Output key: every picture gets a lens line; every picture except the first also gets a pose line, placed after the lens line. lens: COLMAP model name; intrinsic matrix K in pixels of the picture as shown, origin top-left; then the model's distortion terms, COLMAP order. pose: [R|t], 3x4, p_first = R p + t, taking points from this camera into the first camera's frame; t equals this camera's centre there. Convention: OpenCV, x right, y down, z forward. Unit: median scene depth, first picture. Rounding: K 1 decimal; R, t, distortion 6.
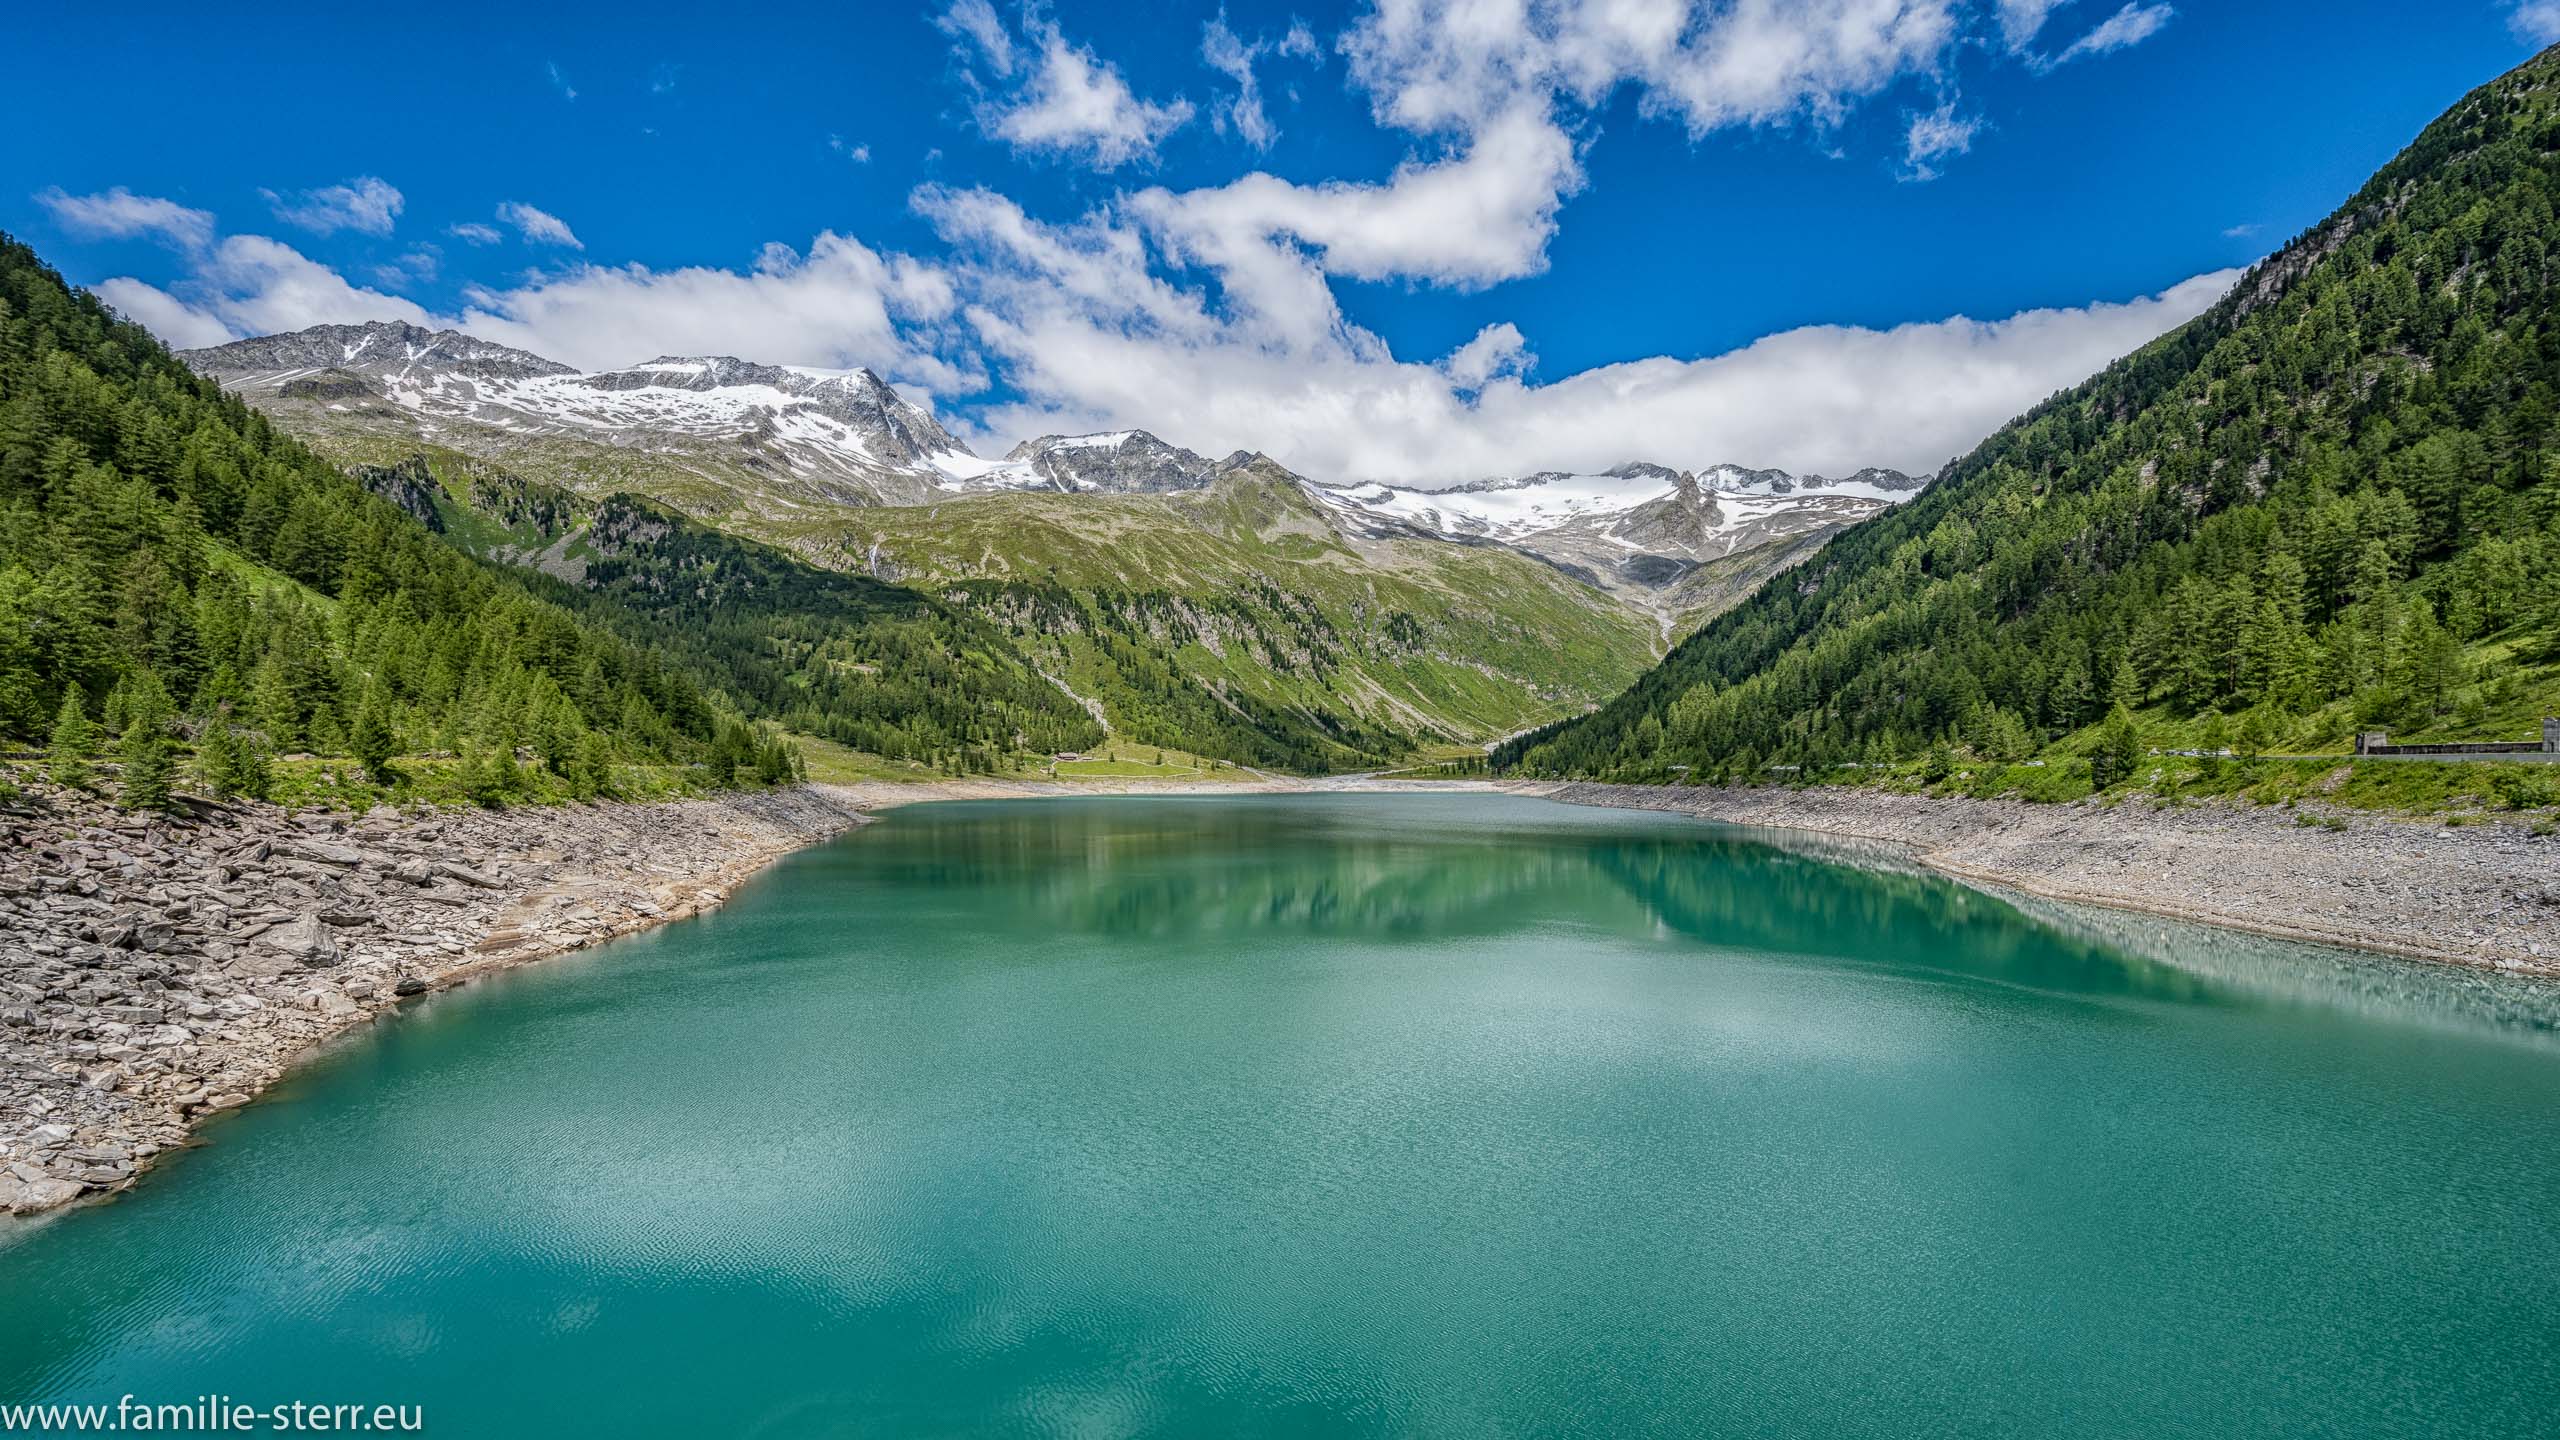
lens RADIAL K [[1015.8, 0, 1281.6], [0, 1015.8, 794.4], [0, 0, 1]] dist [-0.000605, -0.001122]
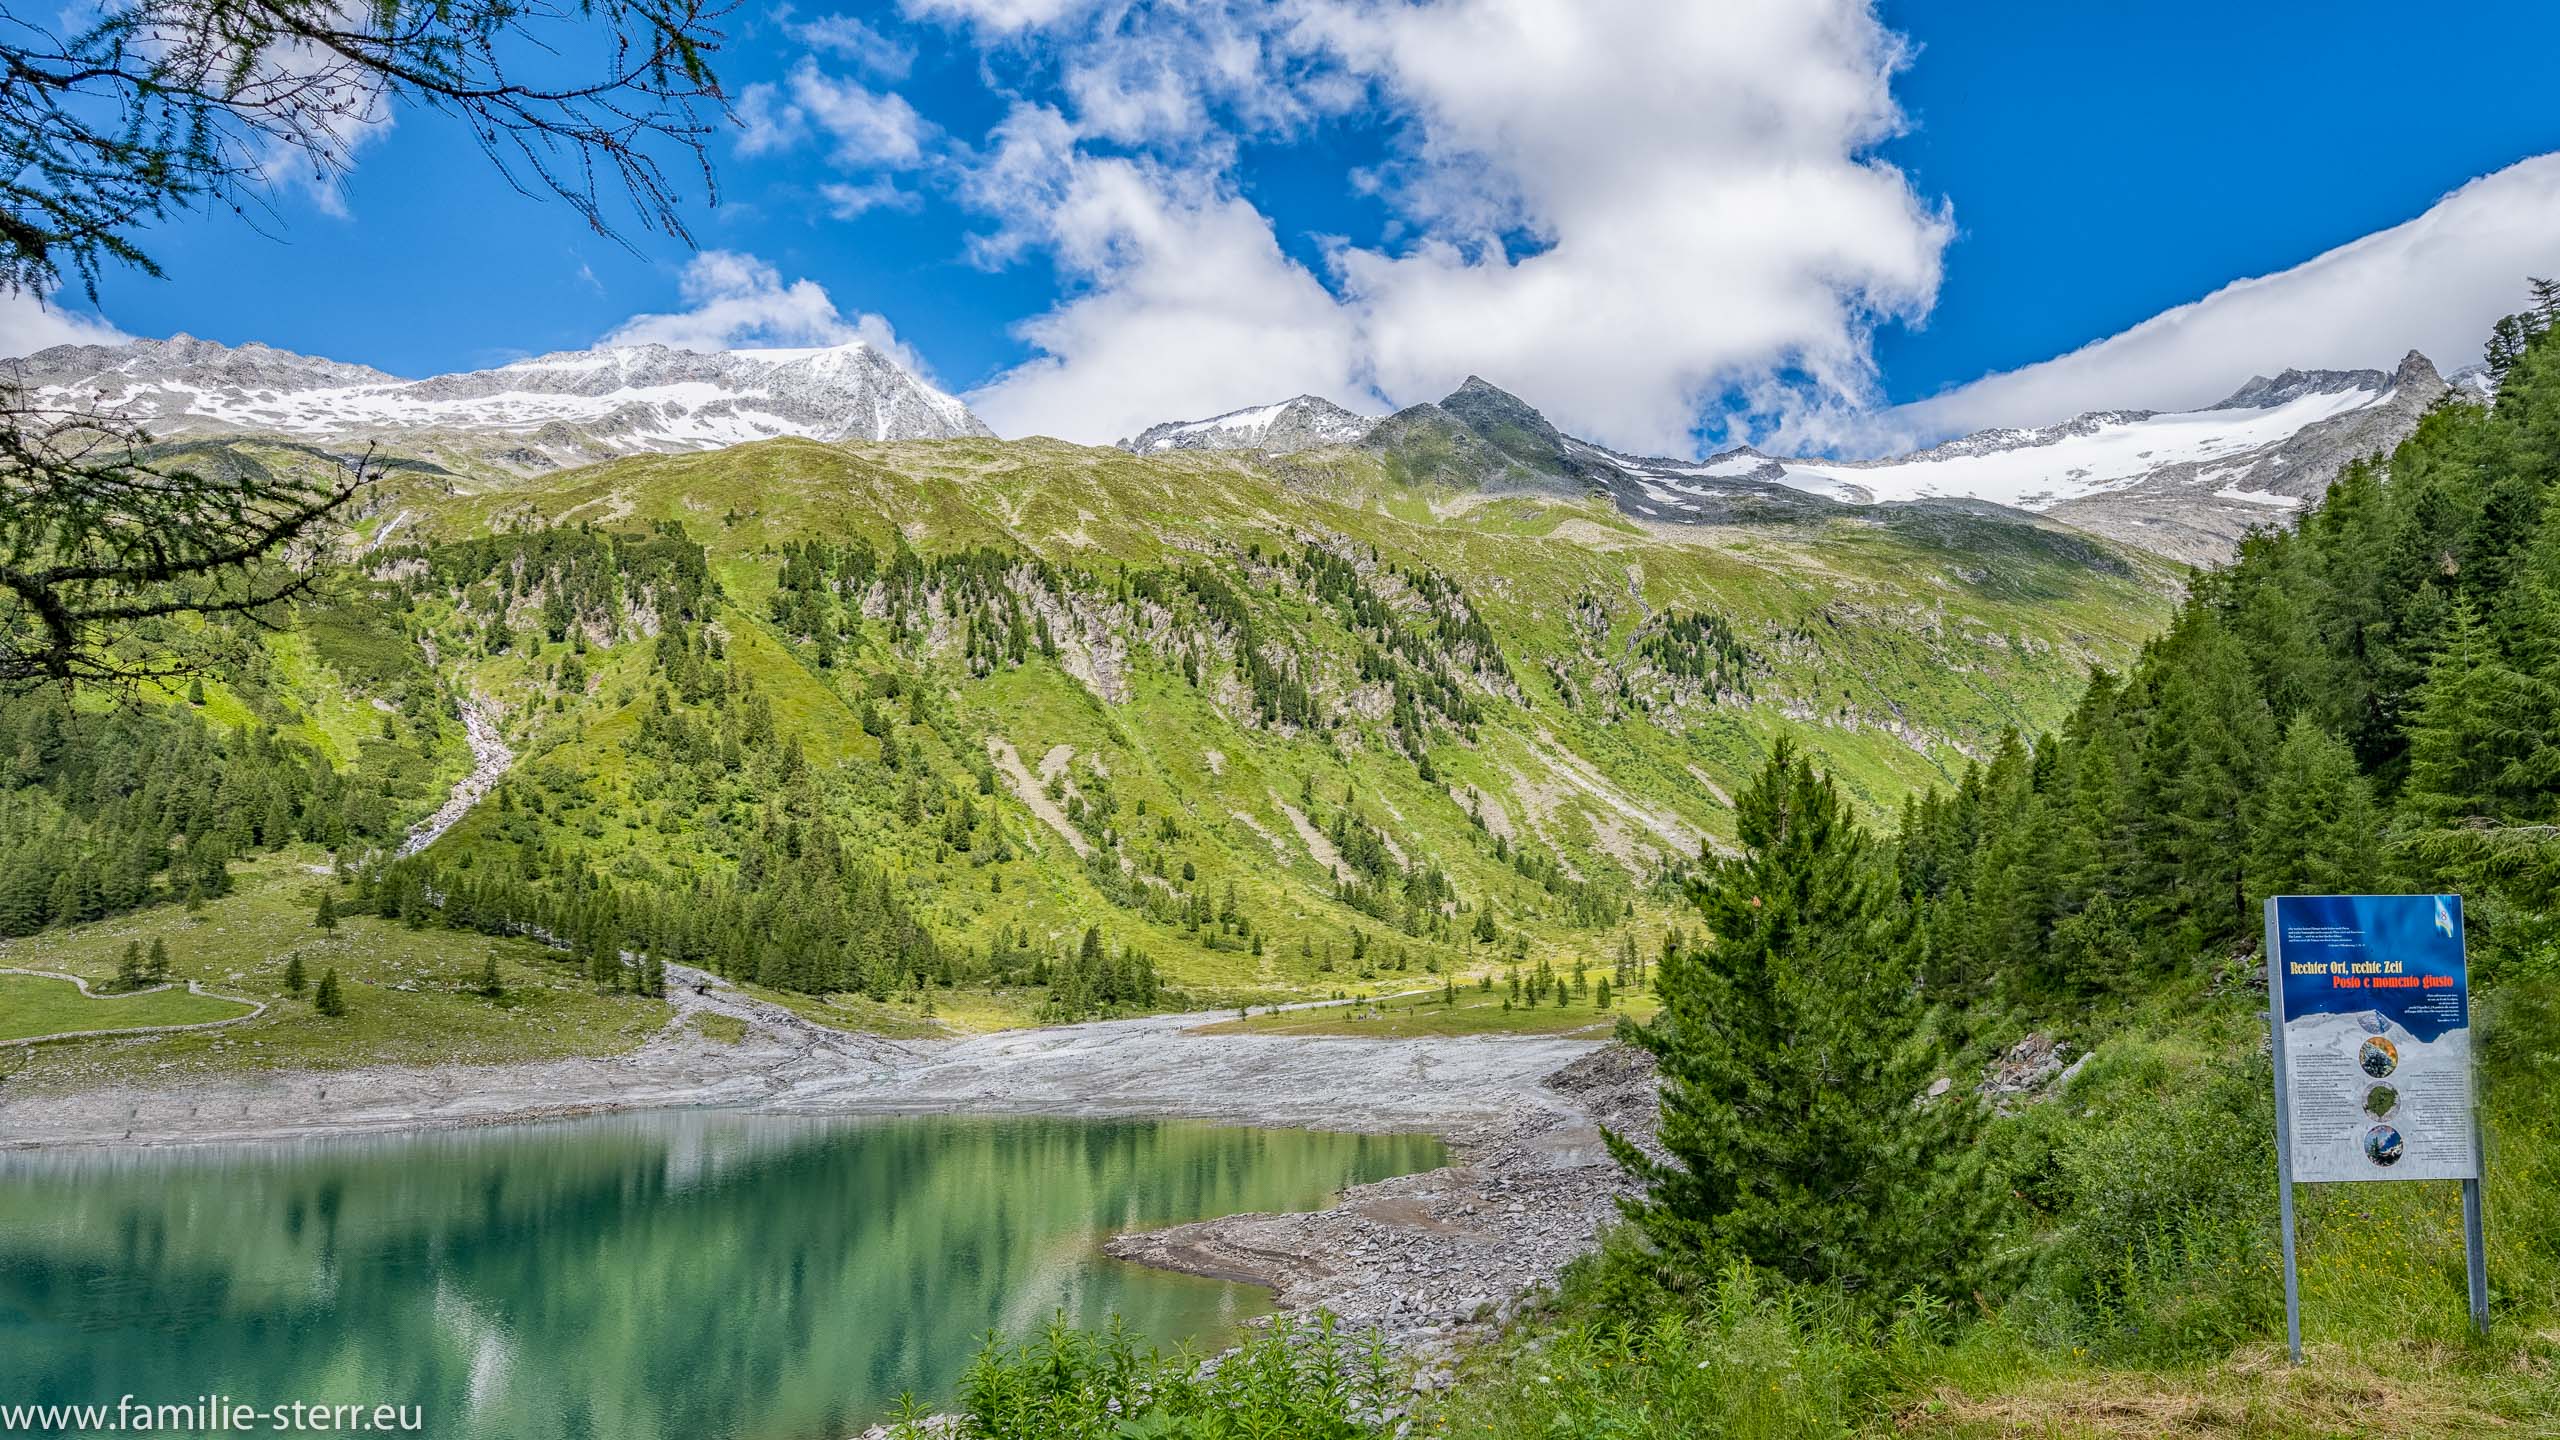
lens RADIAL K [[1458.9, 0, 1296.2], [0, 1458.9, 941.7], [0, 0, 1]] dist [-0.004529, 0.003424]
pose [[0.963911, -0.022499, -0.265273, 0.133078], [0.009077, 0.998621, -0.051715, -0.012072], [0.266071, 0.047441, 0.962785, 0.423301]]
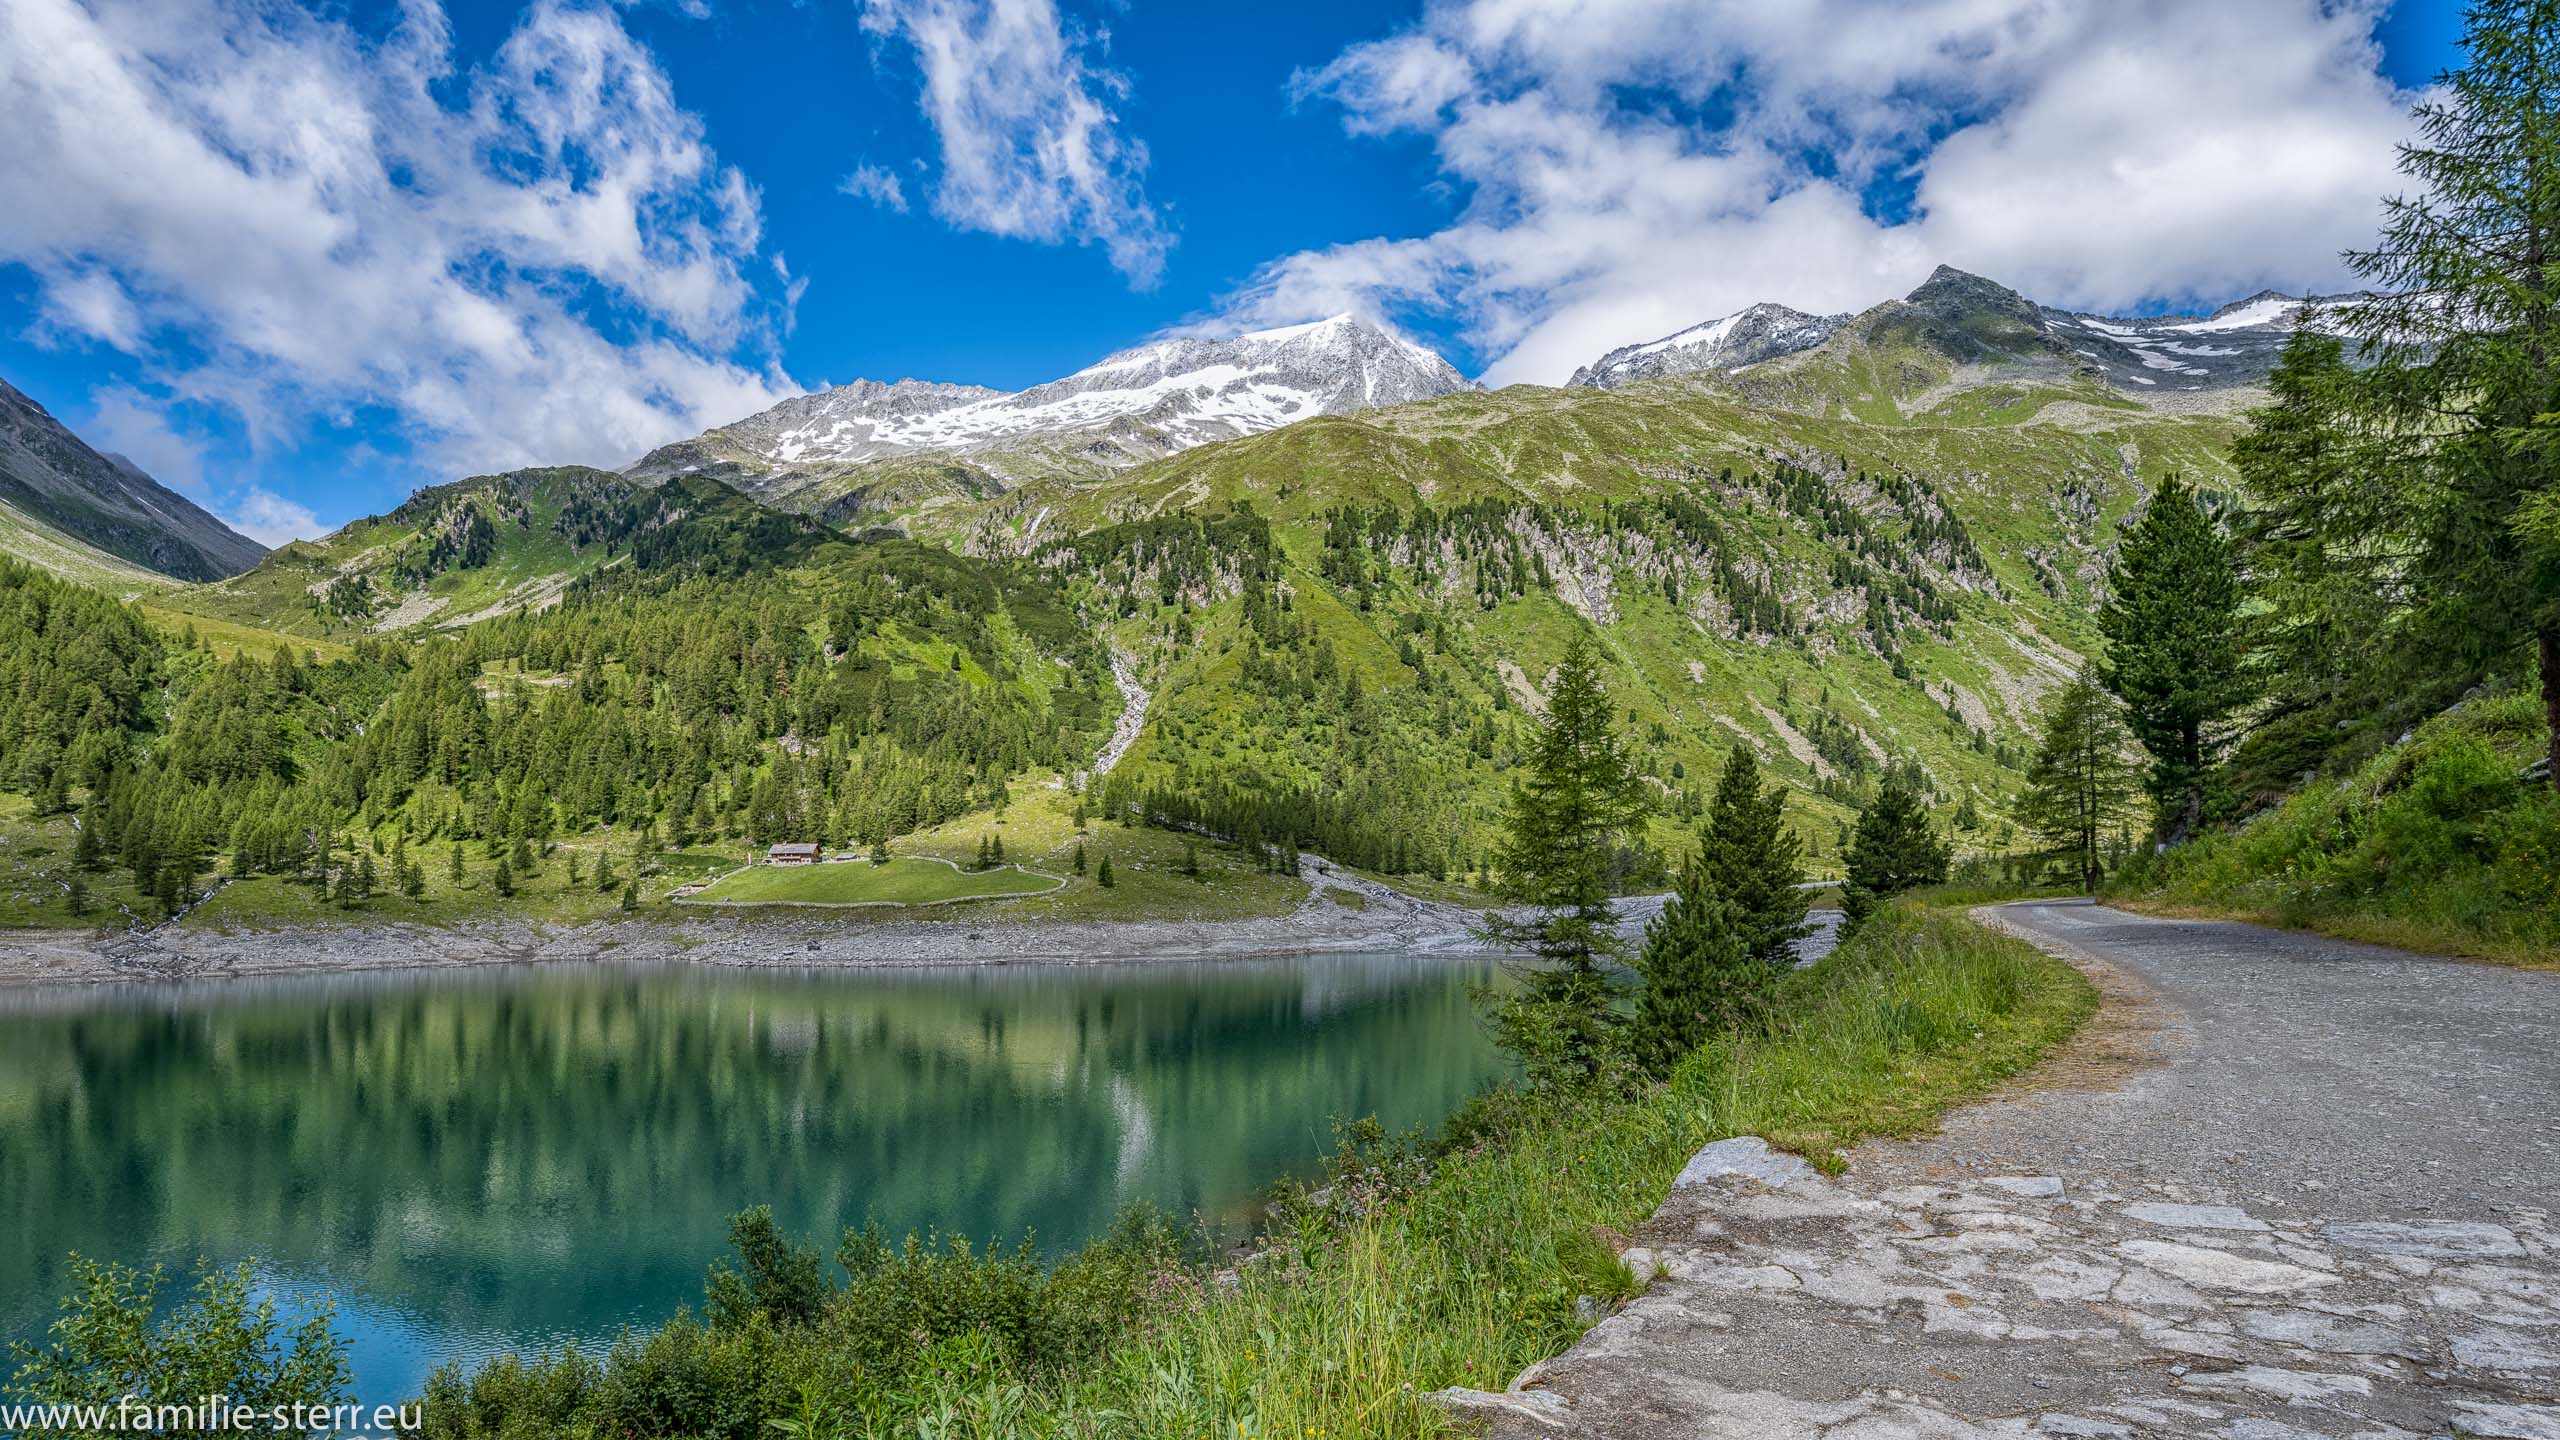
lens RADIAL K [[1325.4, 0, 1257.3], [0, 1325.4, 871.6], [0, 0, 1]] dist [-0.001347, 0.000854]
pose [[0.814665, -0.011192, -0.579824, 0.133437], [-0.001533, 0.999769, -0.021452, -0.010989], [0.579930, 0.018365, 0.814459, 0.381776]]
